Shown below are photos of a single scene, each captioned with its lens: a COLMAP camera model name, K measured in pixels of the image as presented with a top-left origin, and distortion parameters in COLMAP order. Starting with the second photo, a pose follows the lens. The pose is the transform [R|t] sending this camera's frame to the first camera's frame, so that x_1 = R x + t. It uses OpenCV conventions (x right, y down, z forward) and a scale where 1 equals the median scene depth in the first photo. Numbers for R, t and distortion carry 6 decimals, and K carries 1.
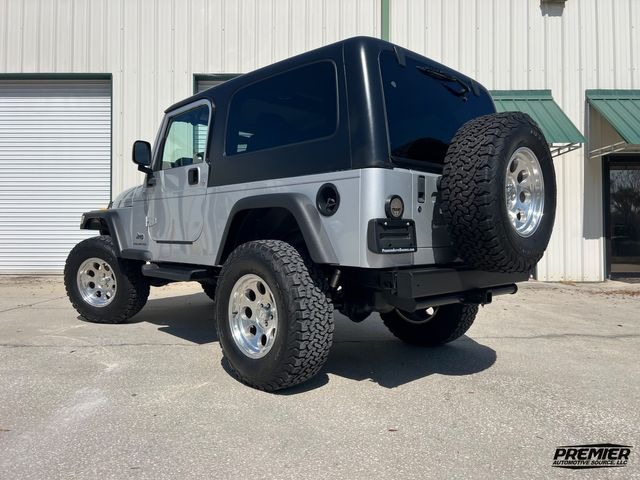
lens RADIAL K [[487.5, 0, 320.0], [0, 487.5, 240.0], [0, 0, 1]] dist [0.017749, -0.007708]
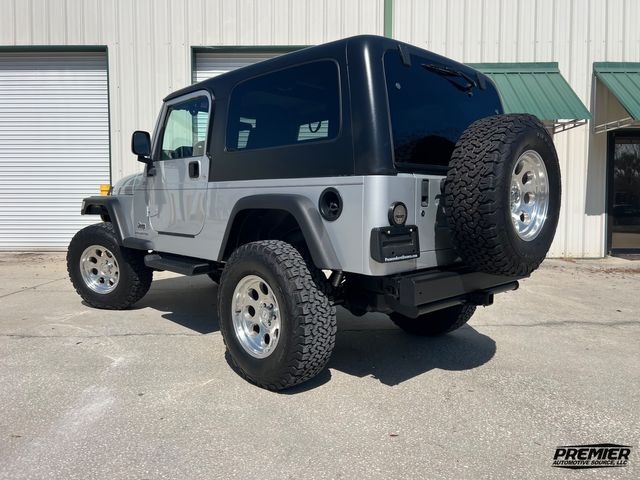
lens RADIAL K [[487.5, 0, 320.0], [0, 487.5, 240.0], [0, 0, 1]] dist [0.017749, -0.007708]
pose [[0.999998, -0.001300, -0.001220, -0.003771], [0.001382, 0.997531, 0.070212, -0.071898], [0.001125, -0.070214, 0.997531, 0.004322]]
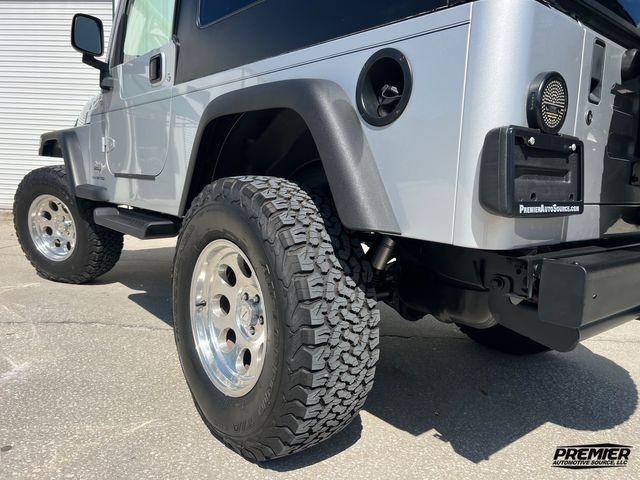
lens RADIAL K [[487.5, 0, 320.0], [0, 487.5, 240.0], [0, 0, 1]] dist [0.017749, -0.007708]
pose [[0.996632, 0.049713, -0.065214, -0.004289], [-0.042153, 0.992749, 0.112571, 0.006708], [0.070338, -0.109443, 0.991501, 0.479262]]
